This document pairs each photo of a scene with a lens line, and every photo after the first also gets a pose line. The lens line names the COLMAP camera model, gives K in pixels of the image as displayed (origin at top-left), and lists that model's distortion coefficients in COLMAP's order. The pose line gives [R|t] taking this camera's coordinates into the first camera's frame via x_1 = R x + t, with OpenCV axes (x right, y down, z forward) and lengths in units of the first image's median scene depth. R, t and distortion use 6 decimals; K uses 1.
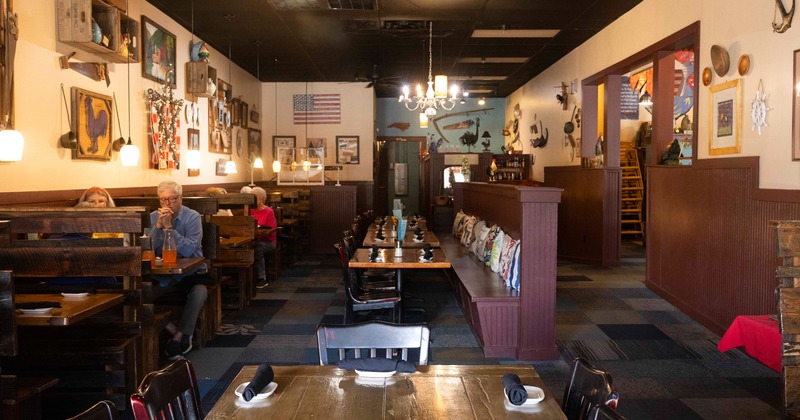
lens RADIAL K [[786.1, 0, 398.7], [0, 786.1, 209.9], [0, 0, 1]] dist [-0.007604, 0.000000]
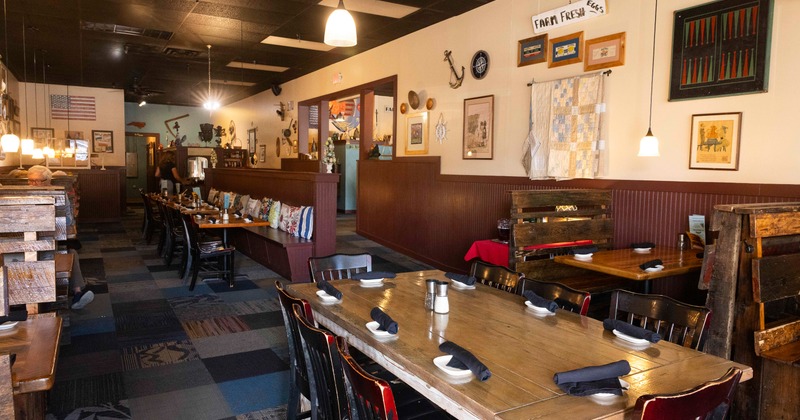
lens RADIAL K [[543.0, 0, 400.3], [0, 543.0, 208.4], [0, 0, 1]] dist [0.002011, -0.001029]
pose [[0.859749, -0.024755, 0.510117, -0.136030], [0.005786, 0.999233, 0.038738, 0.001167], [-0.510684, -0.030353, 0.859232, -0.012022]]
